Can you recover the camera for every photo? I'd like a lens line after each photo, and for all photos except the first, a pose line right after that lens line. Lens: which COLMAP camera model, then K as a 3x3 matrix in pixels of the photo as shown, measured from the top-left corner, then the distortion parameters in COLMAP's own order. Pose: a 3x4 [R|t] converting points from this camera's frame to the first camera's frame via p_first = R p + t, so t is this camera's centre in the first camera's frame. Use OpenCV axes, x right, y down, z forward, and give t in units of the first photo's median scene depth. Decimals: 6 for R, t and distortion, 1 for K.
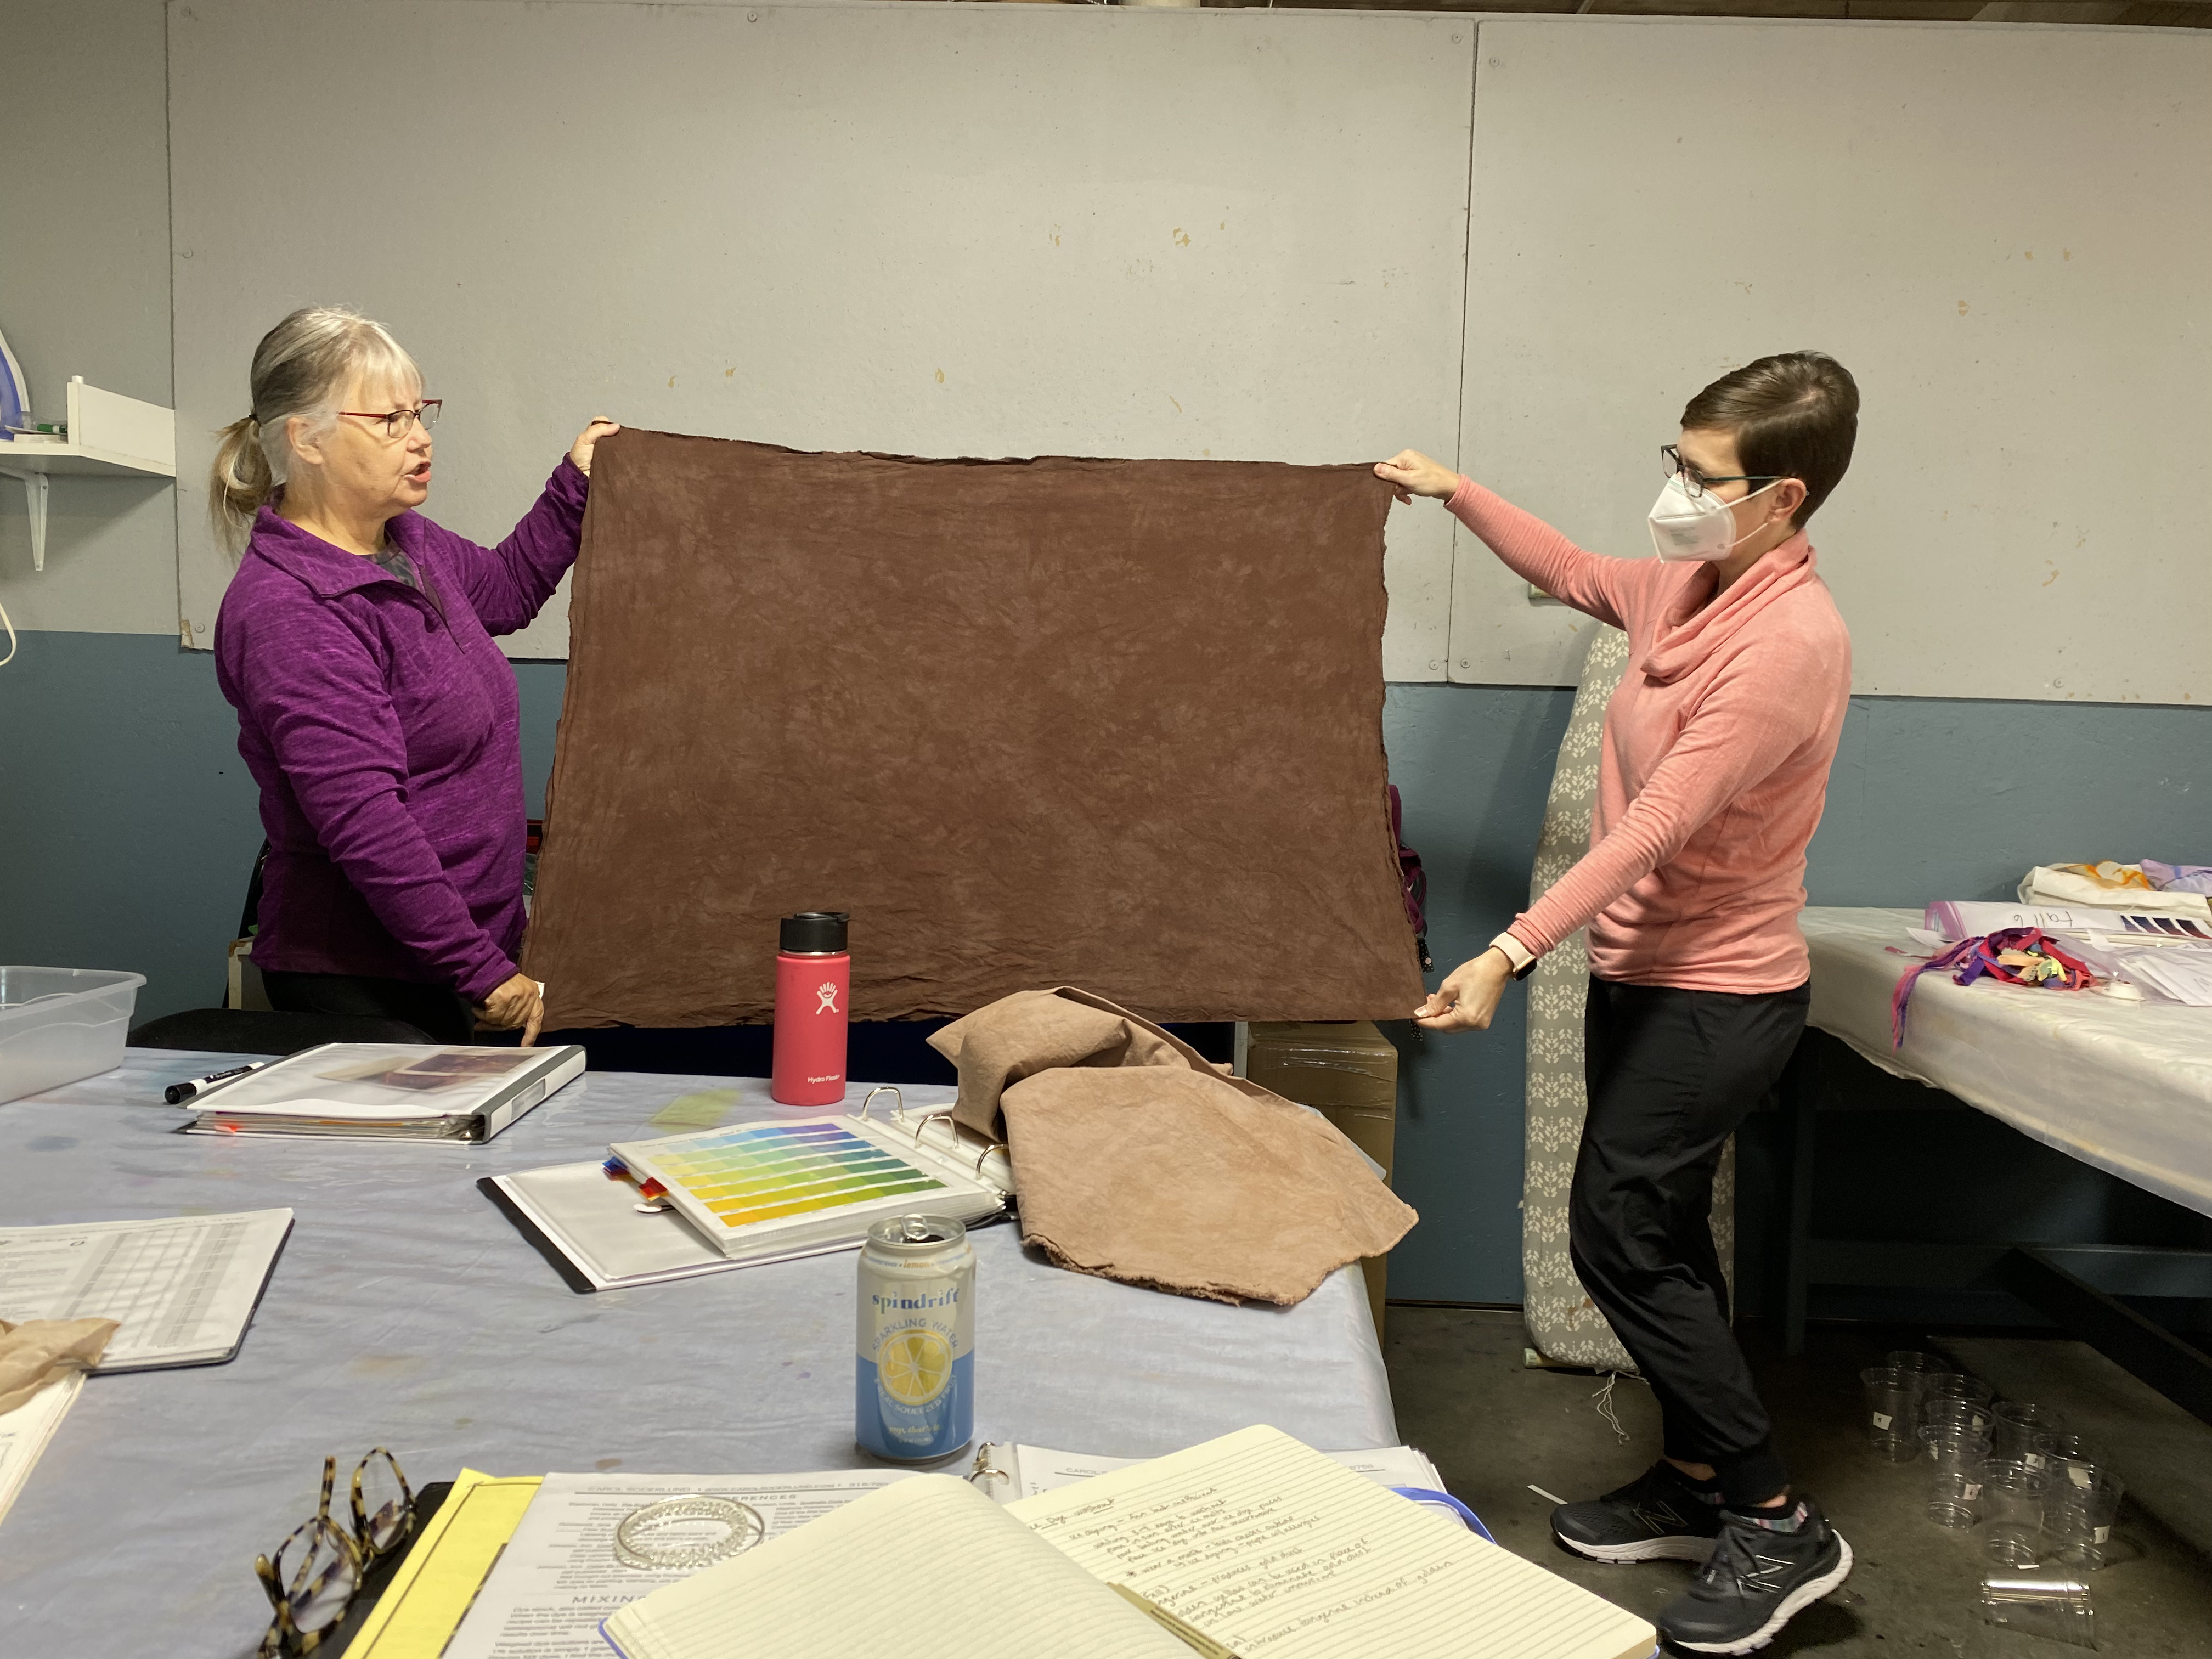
lens RADIAL K [[1680.7, 0, 1109.7], [0, 1680.7, 832.3], [0, 0, 1]] dist [0.042775, -0.053369]
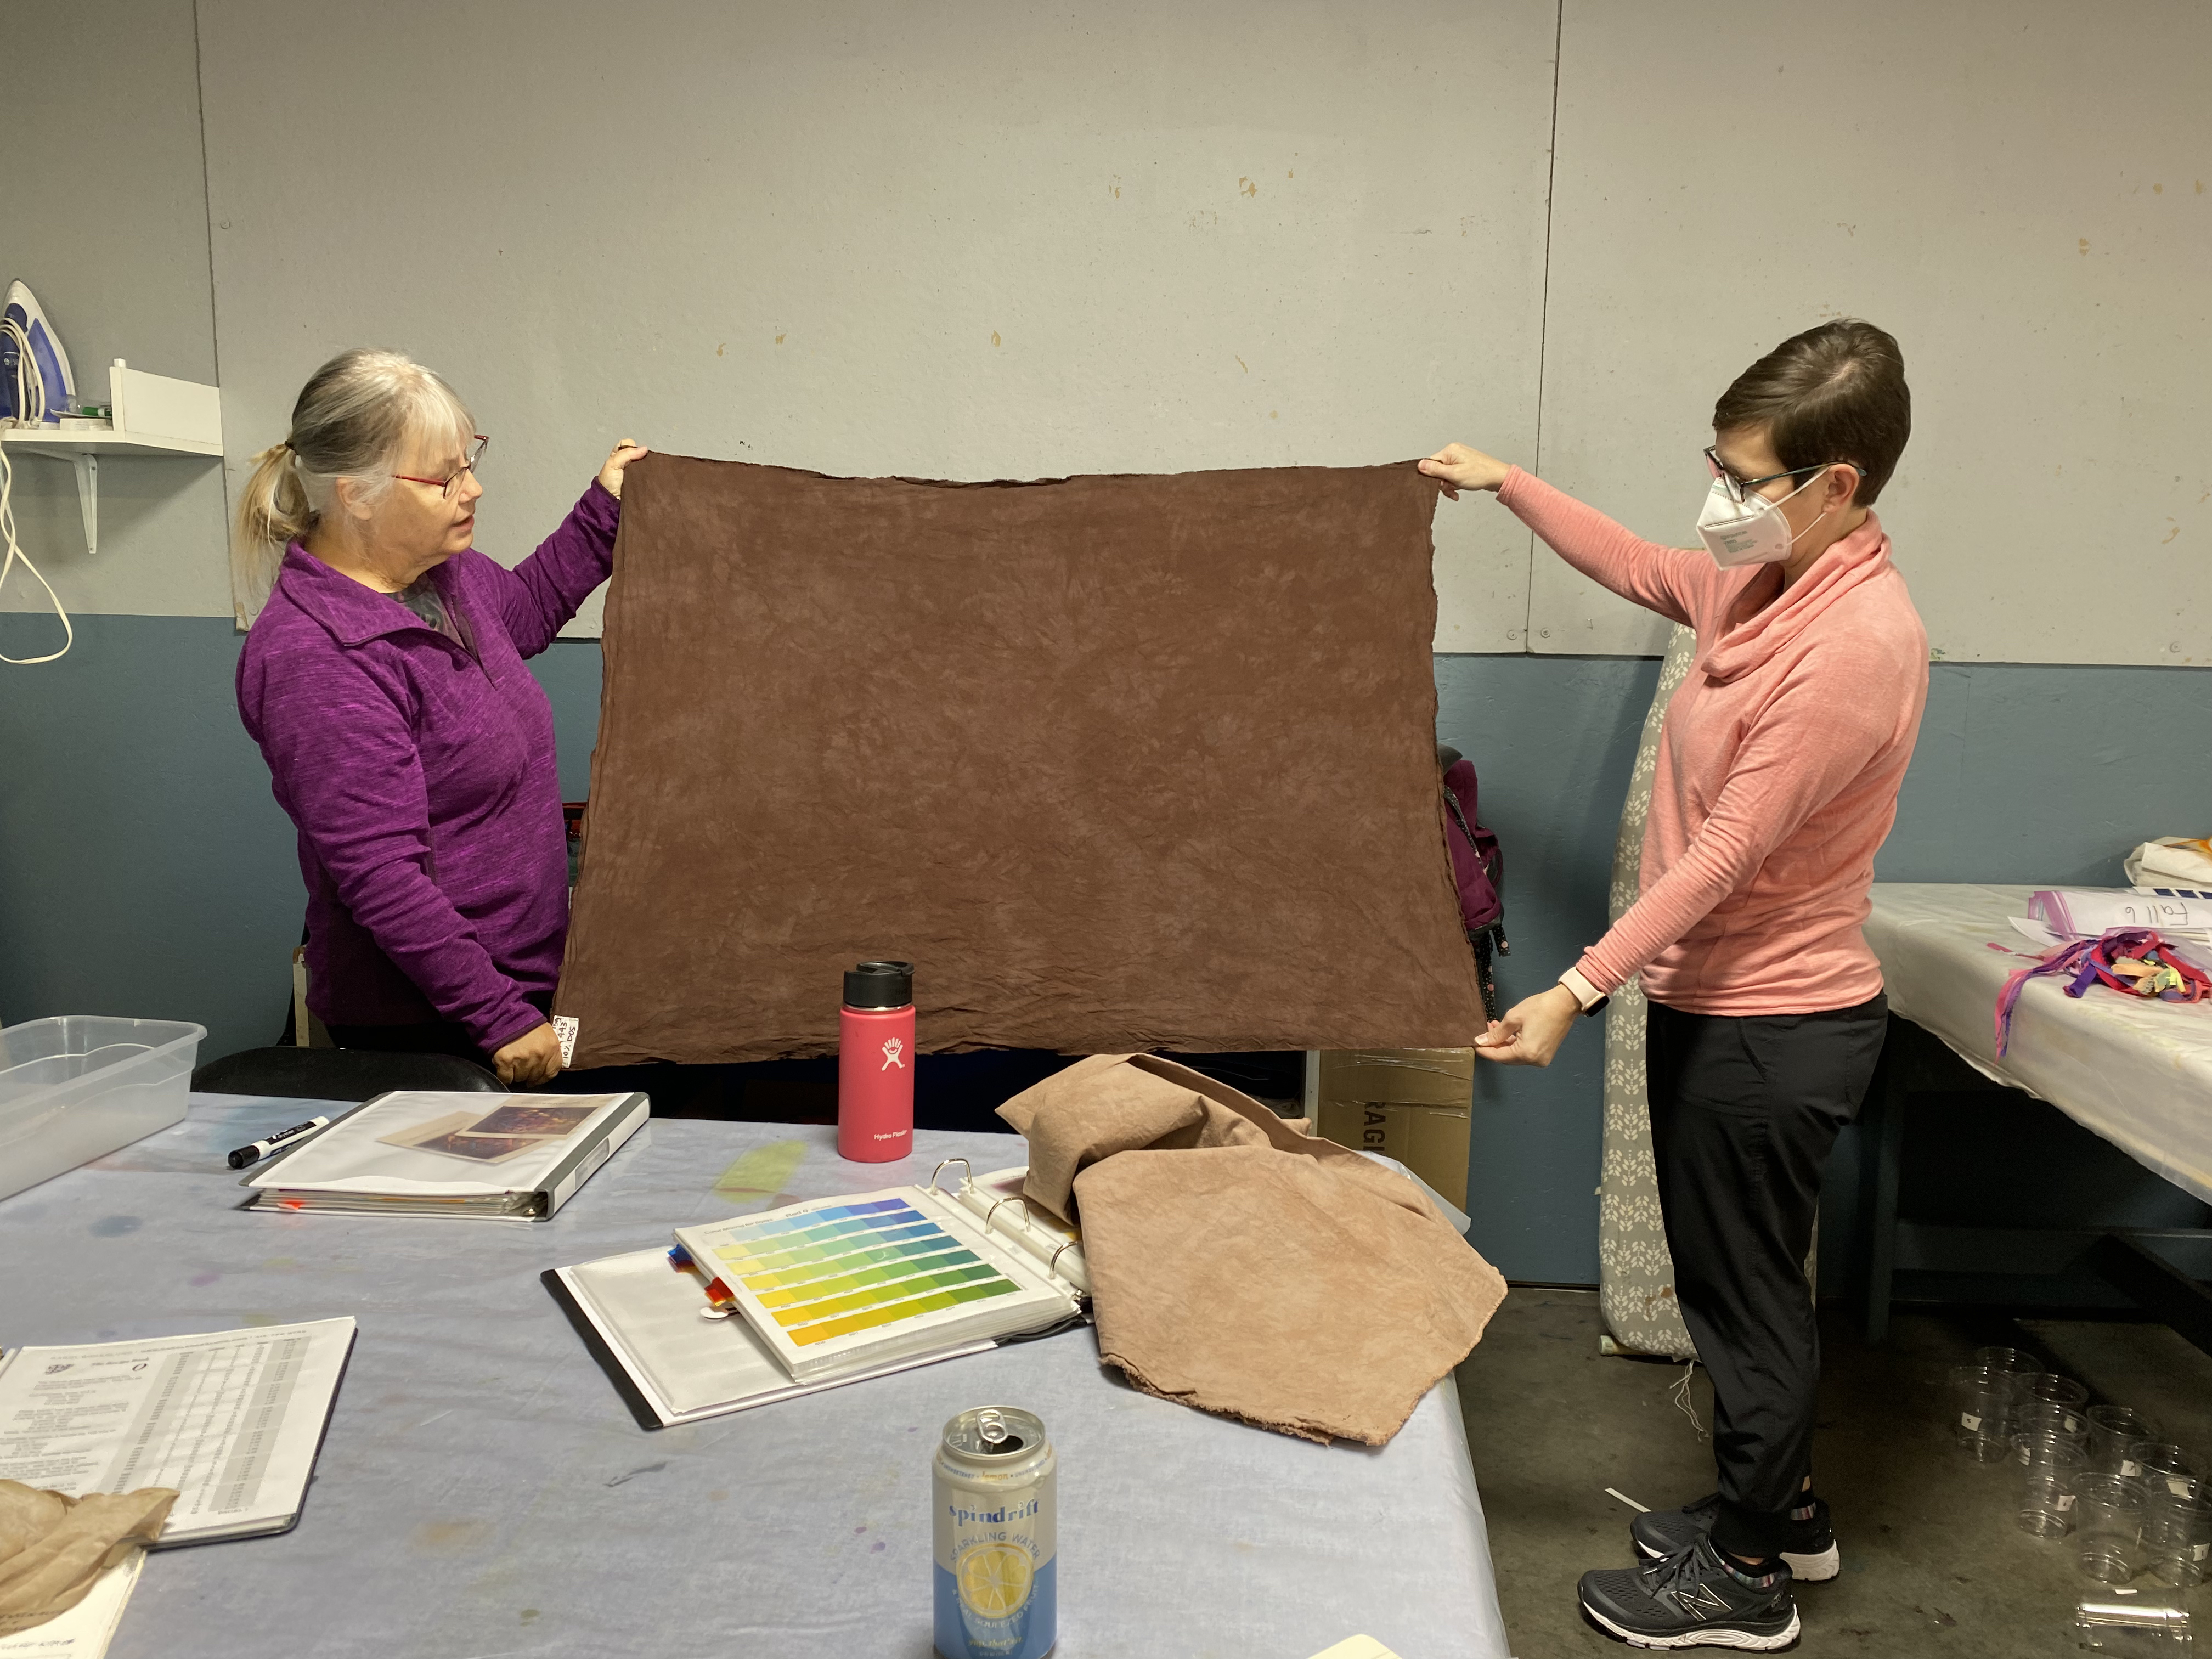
lens RADIAL K [[1682.9, 0, 1104.6], [0, 1682.9, 854.2], [0, 0, 1]] dist [0.037002, -0.043344]
pose [[0.999262, -0.006756, -0.037811, -0.008827], [0.009287, 0.997699, 0.067162, -0.089257], [0.037270, -0.067464, 0.997025, 0.048116]]
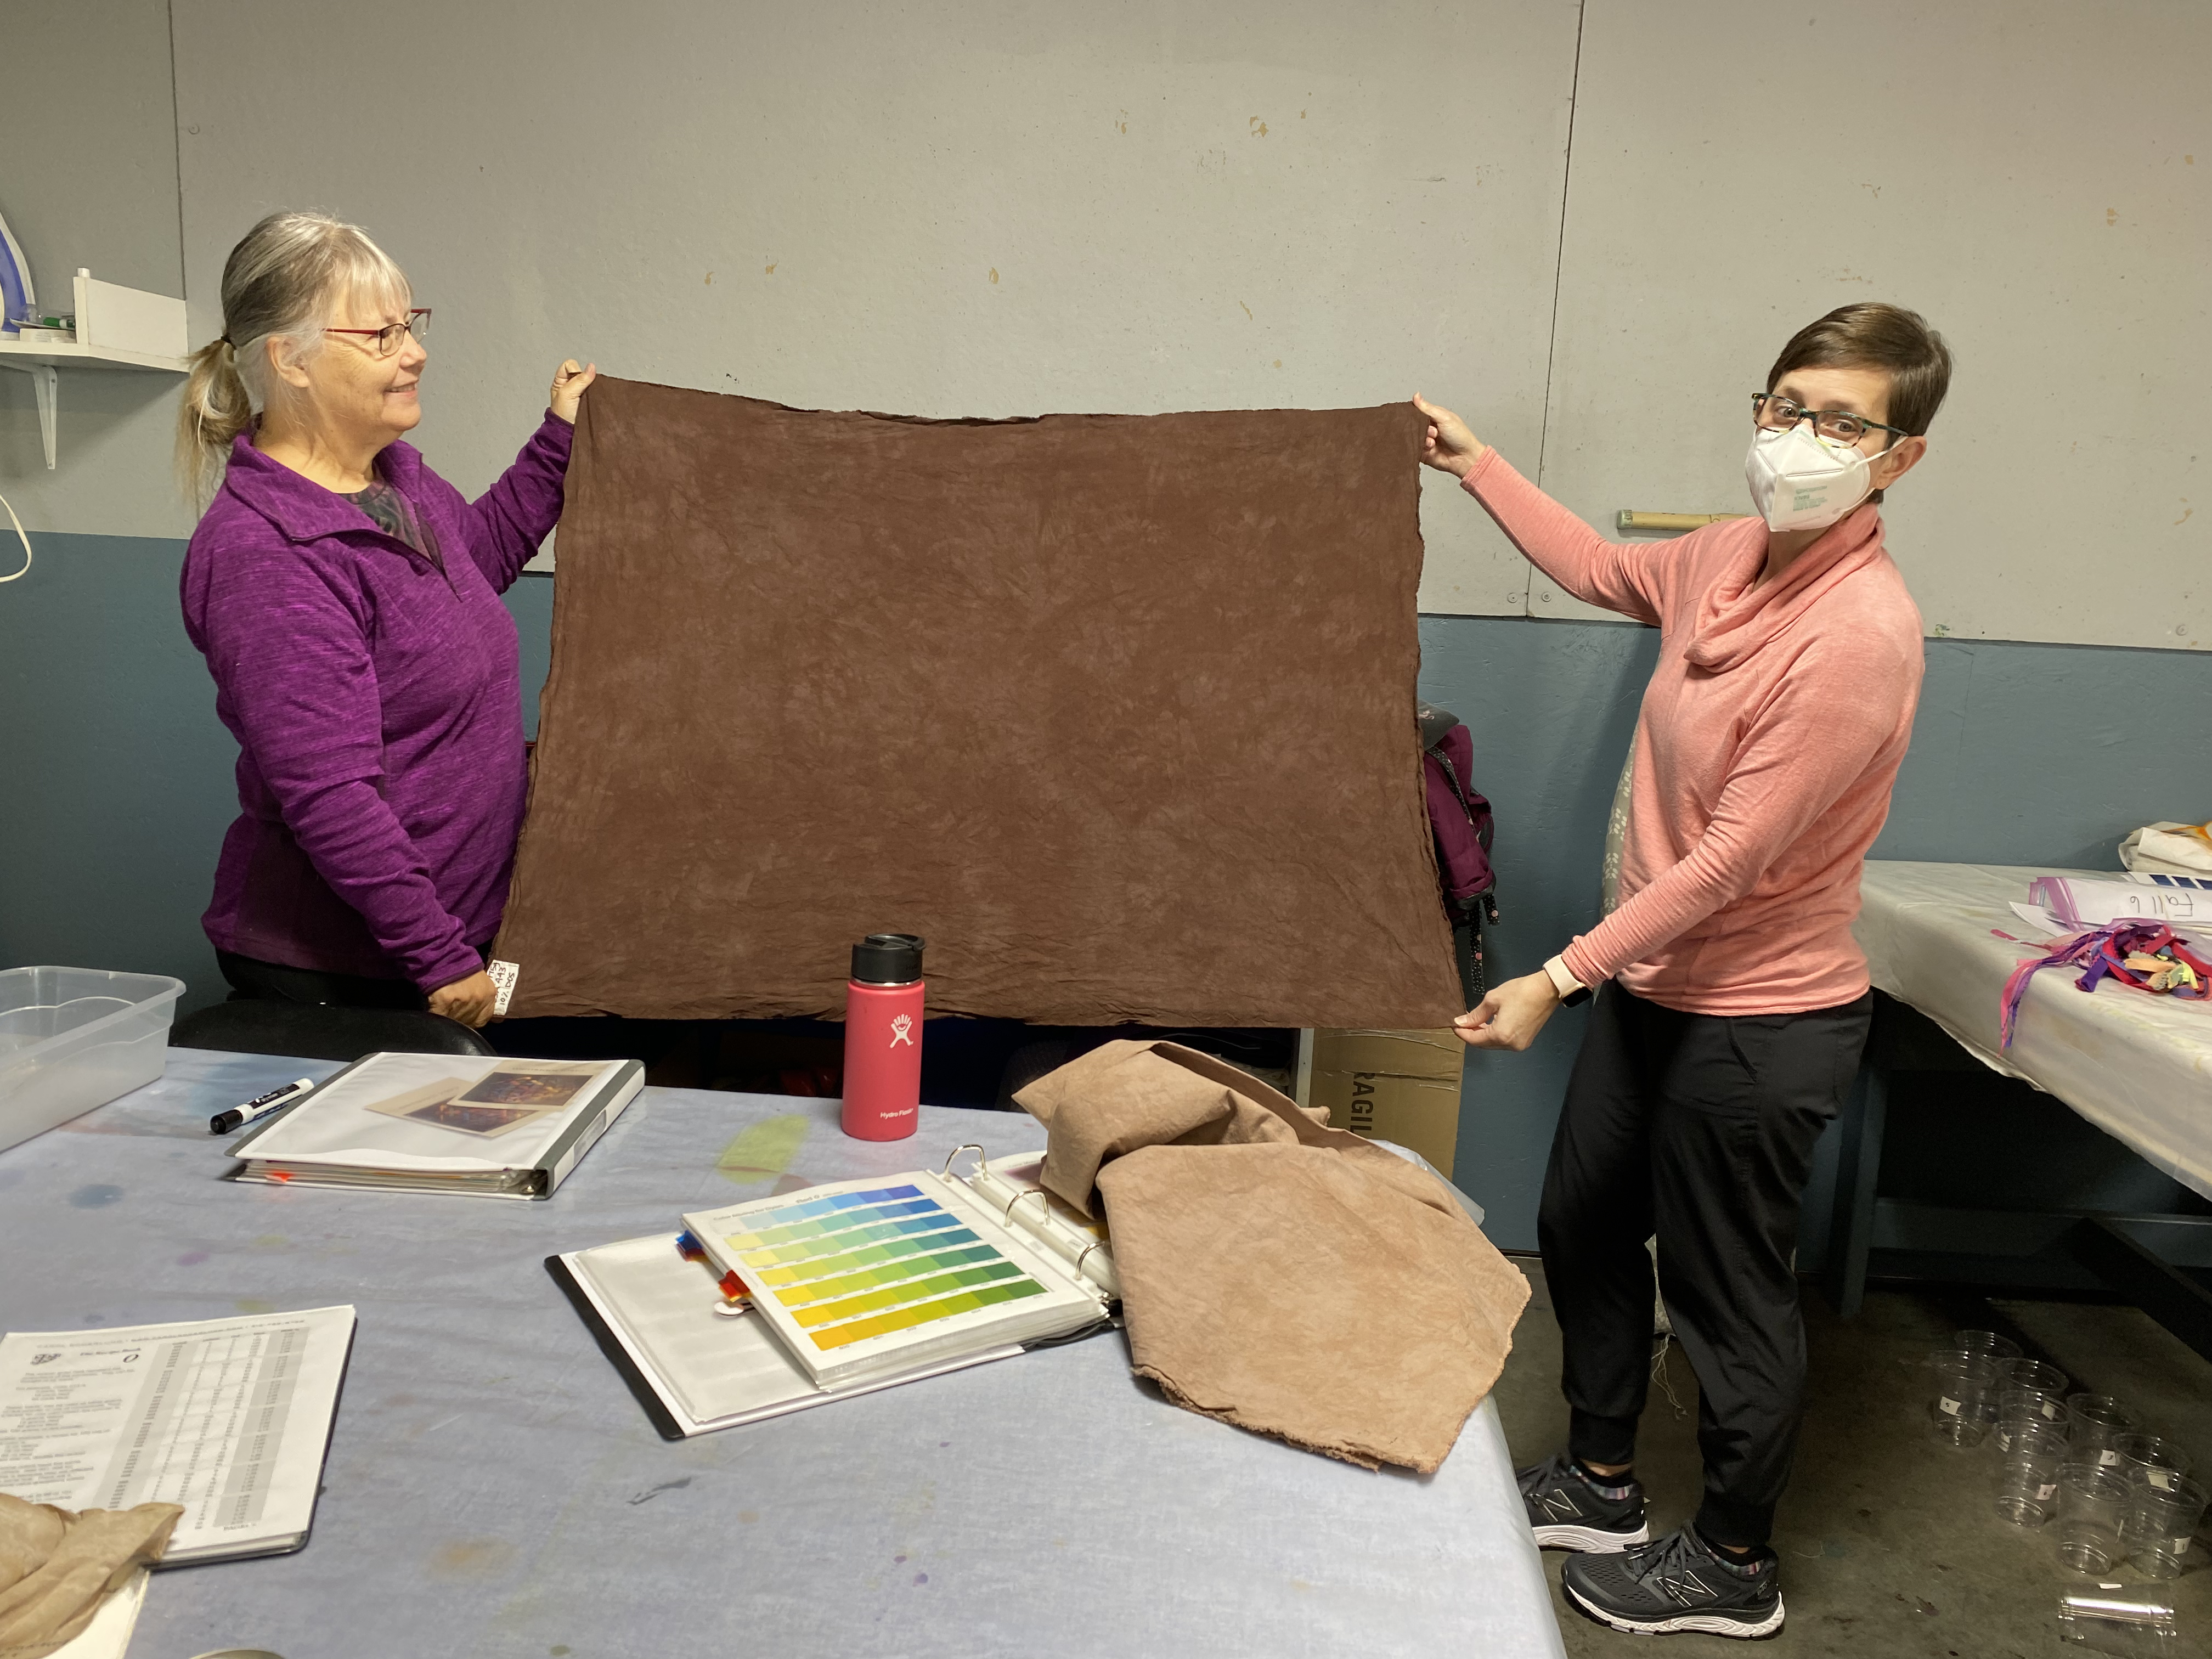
lens RADIAL K [[1681.6, 0, 1078.9], [0, 1681.6, 848.7], [0, 0, 1]] dist [0.039660, -0.044754]
pose [[0.999518, 0.021243, -0.022633, -0.054619], [-0.018822, 0.994580, 0.102260, -0.111624], [0.024682, -0.101785, 0.994500, 0.085423]]
